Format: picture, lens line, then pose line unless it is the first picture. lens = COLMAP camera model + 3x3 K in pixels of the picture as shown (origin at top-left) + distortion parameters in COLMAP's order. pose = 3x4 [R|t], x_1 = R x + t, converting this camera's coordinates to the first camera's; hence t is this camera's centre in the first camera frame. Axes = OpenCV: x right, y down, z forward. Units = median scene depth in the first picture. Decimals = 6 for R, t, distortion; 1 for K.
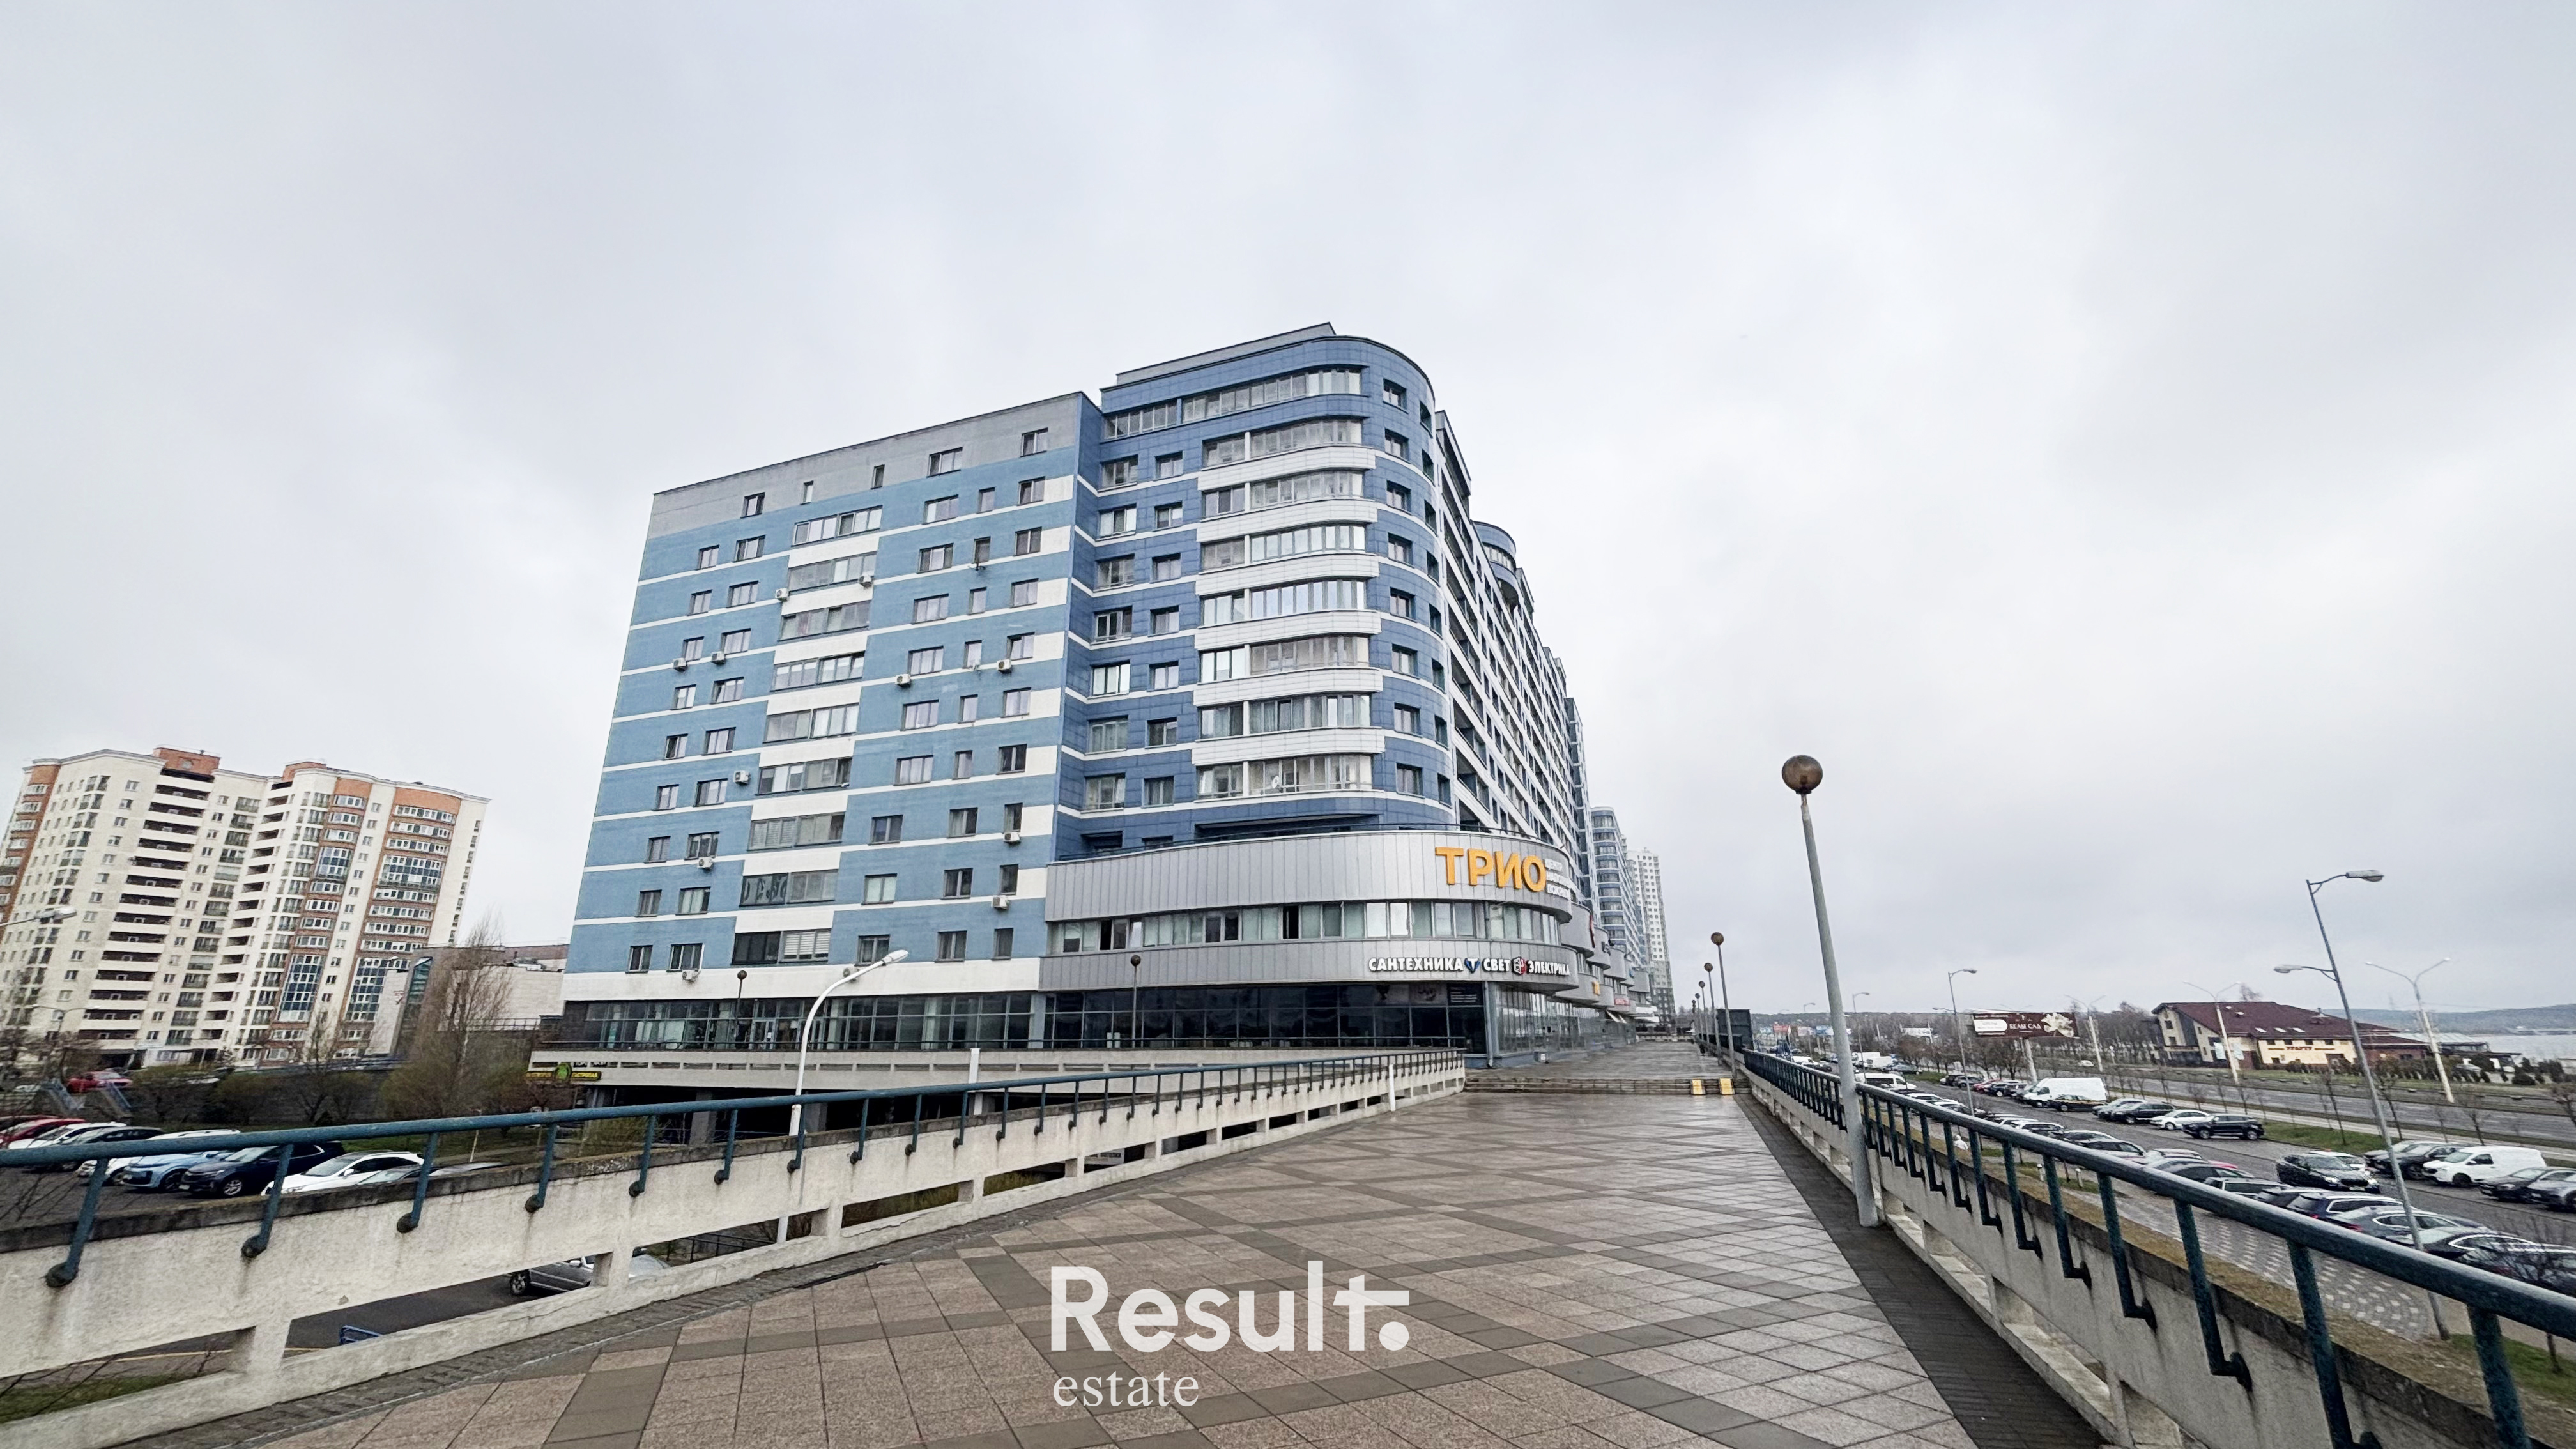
lens RADIAL K [[1034.3, 0, 1277.1], [0, 1034.3, 725.6], [0, 0, 1]] dist [-0.006077, 0.002183]
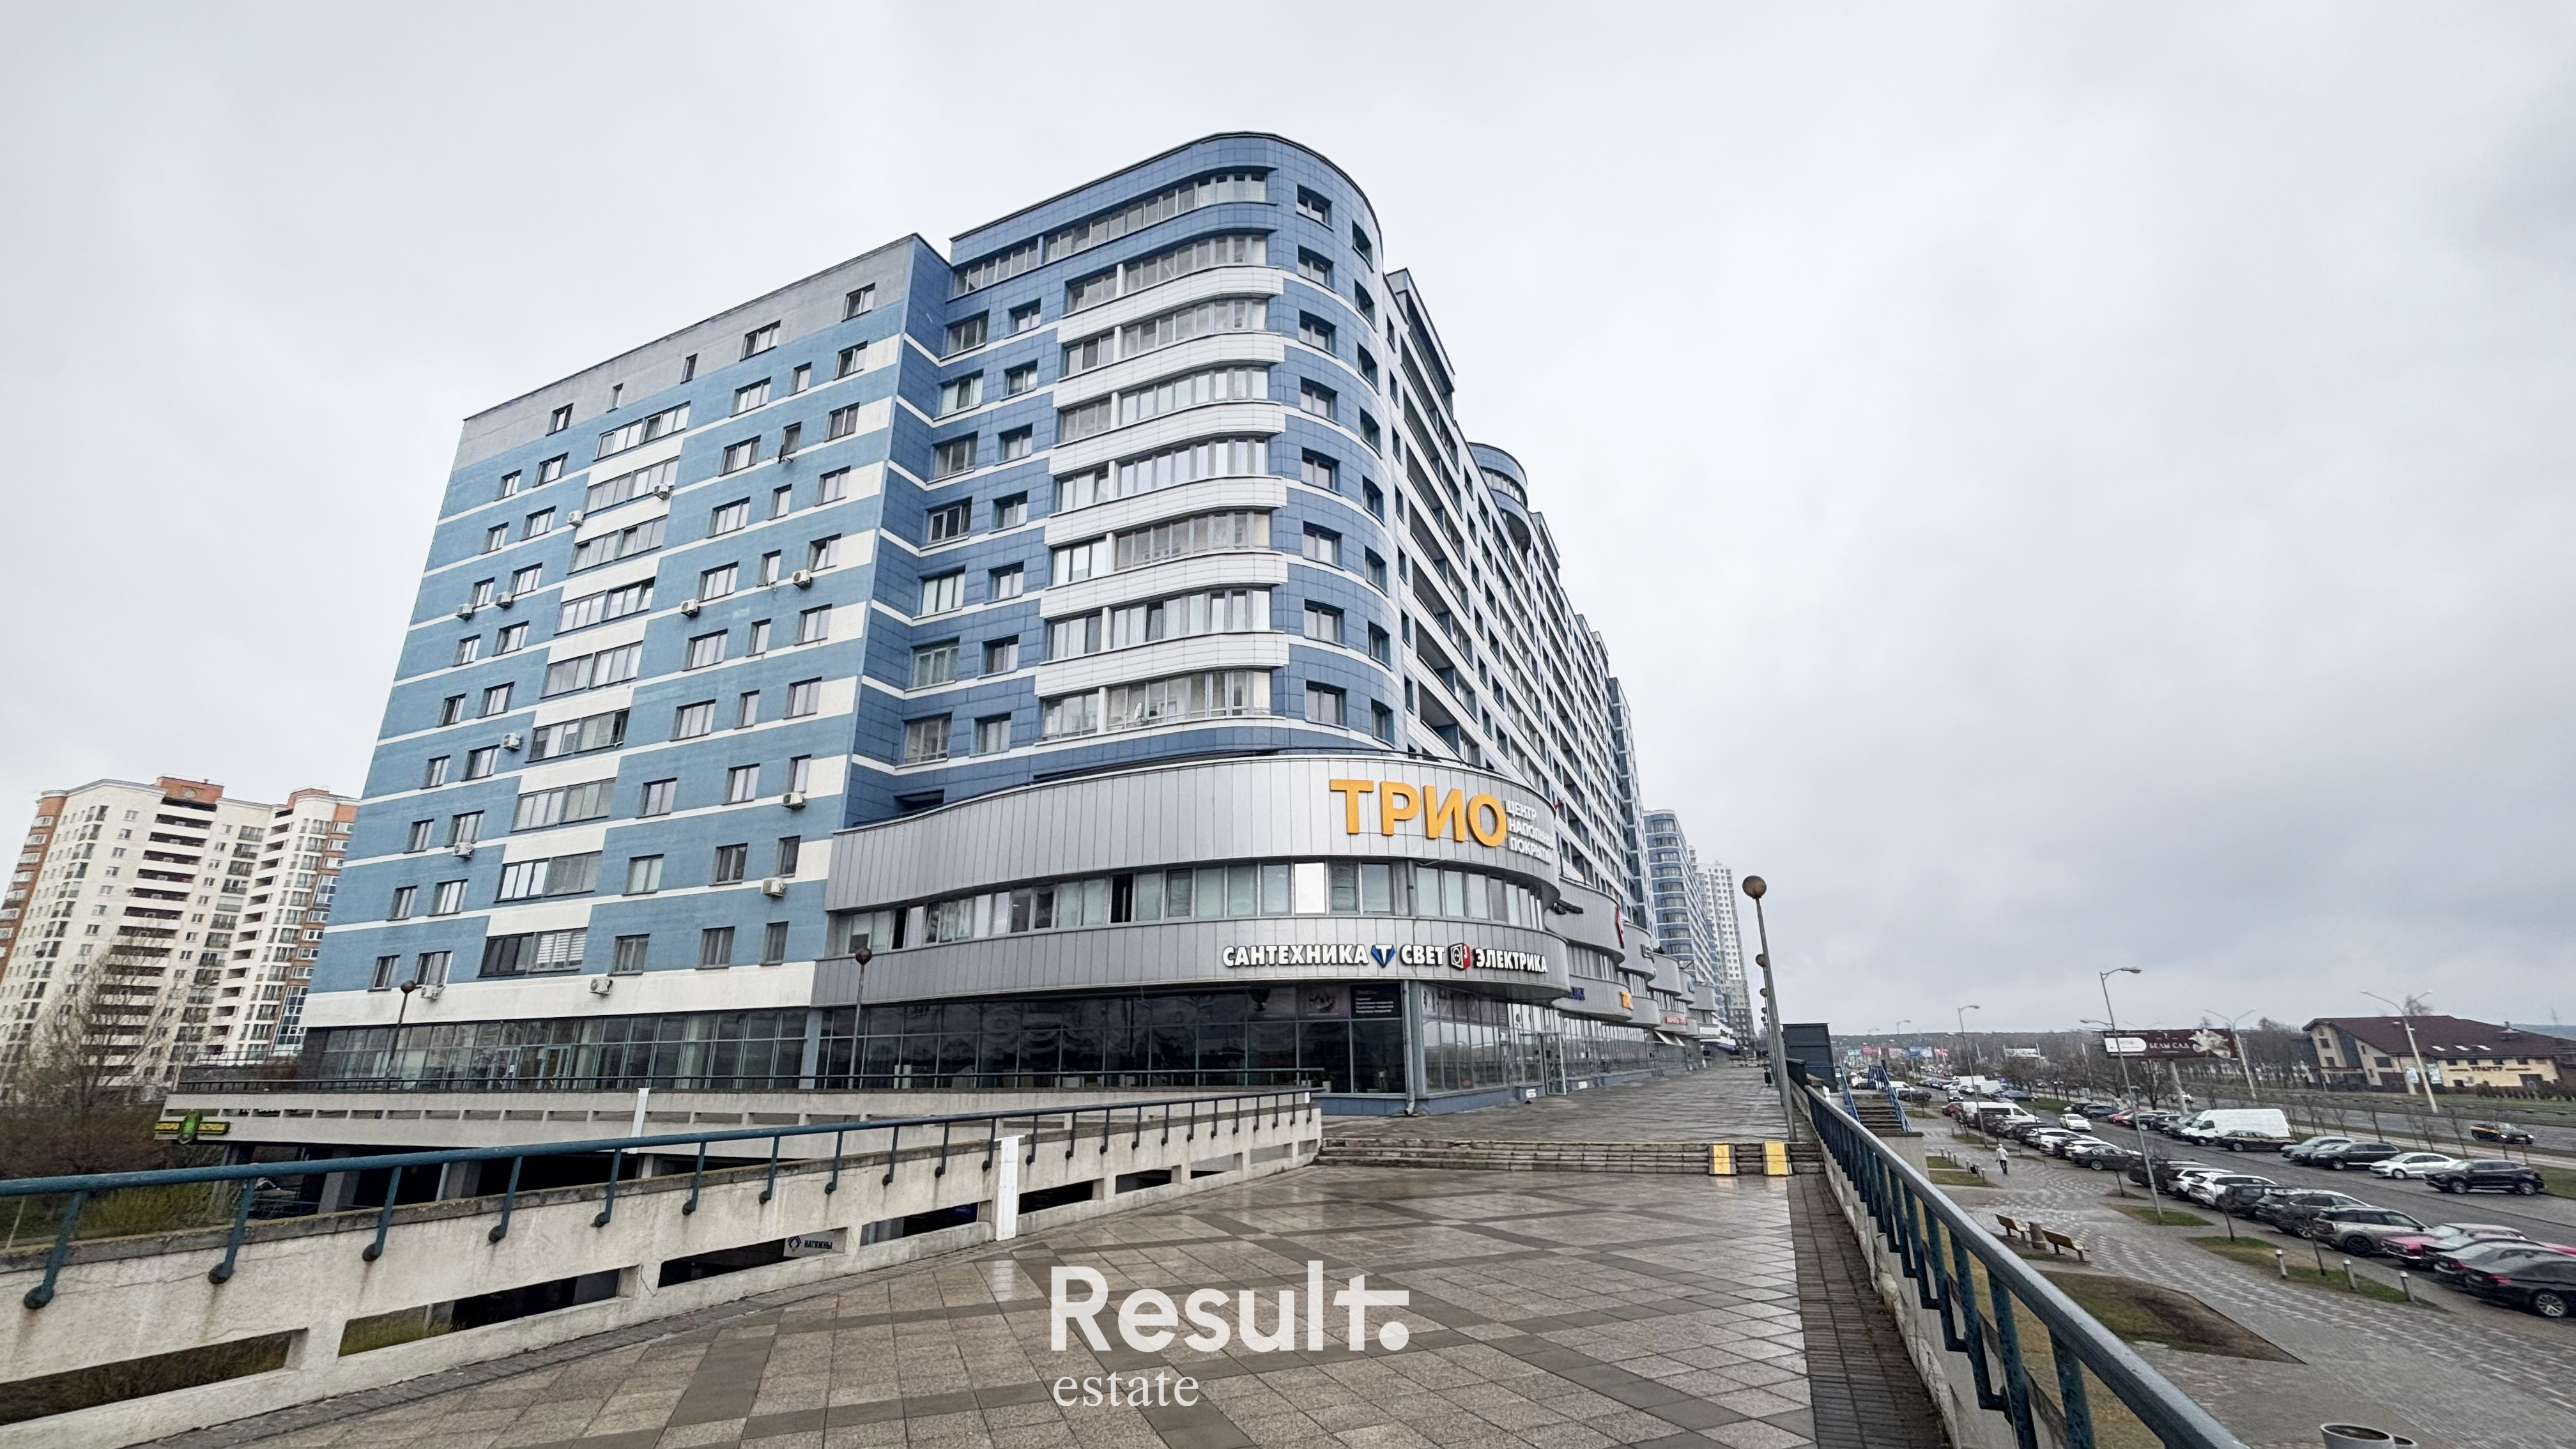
lens RADIAL K [[1034.3, 0, 1278.9], [0, 1034.3, 730.9], [0, 0, 1]] dist [-0.006077, 0.002183]
pose [[0.998009, -0.025787, -0.057559, 0.117456], [0.024679, 0.999498, -0.019872, 0.072814], [0.058042, 0.018412, 0.998144, 0.245928]]
